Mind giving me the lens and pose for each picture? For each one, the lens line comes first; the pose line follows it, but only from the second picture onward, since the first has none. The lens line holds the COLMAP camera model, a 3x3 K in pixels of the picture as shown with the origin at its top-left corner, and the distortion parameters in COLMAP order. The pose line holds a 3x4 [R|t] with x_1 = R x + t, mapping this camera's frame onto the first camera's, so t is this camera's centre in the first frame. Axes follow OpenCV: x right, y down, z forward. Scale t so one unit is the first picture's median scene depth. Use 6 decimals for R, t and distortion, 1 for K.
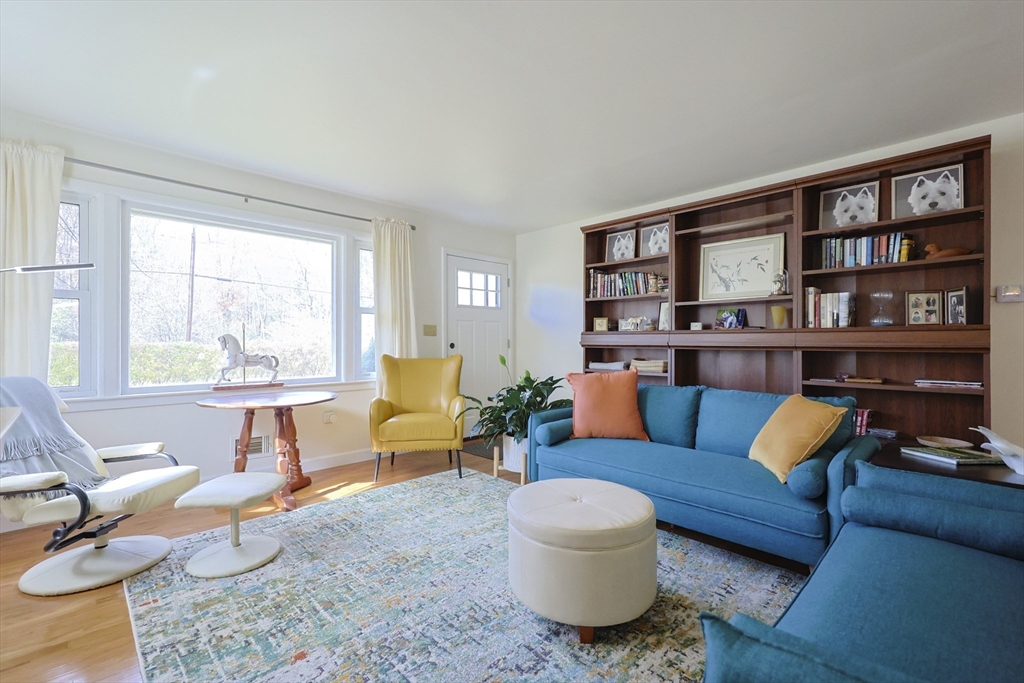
lens RADIAL K [[441.4, 0, 512.0], [0, 441.4, 341.5], [0, 0, 1]] dist [-0.021327, 0.000324]
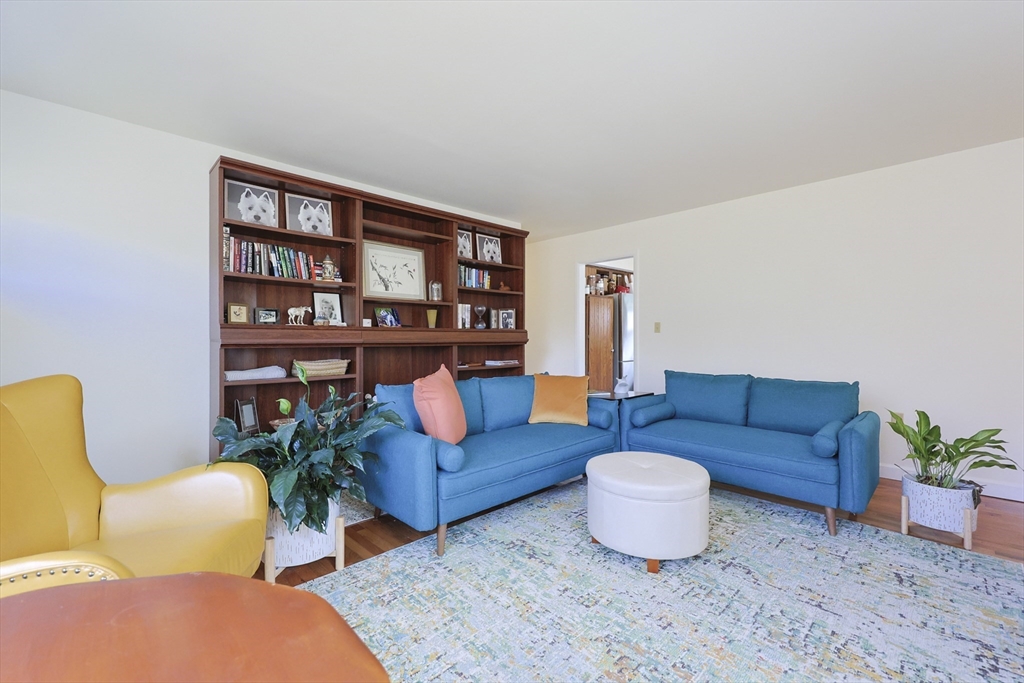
lens RADIAL K [[438.6, 0, 507.0], [0, 438.6, 339.3], [0, 0, 1]] dist [0.030829, 0.000215]
pose [[-0.003895, -0.015621, 0.999870, -0.689810], [-0.011294, 0.999815, 0.015576, -0.020863], [-0.999929, -0.011232, -0.004071, 0.862334]]
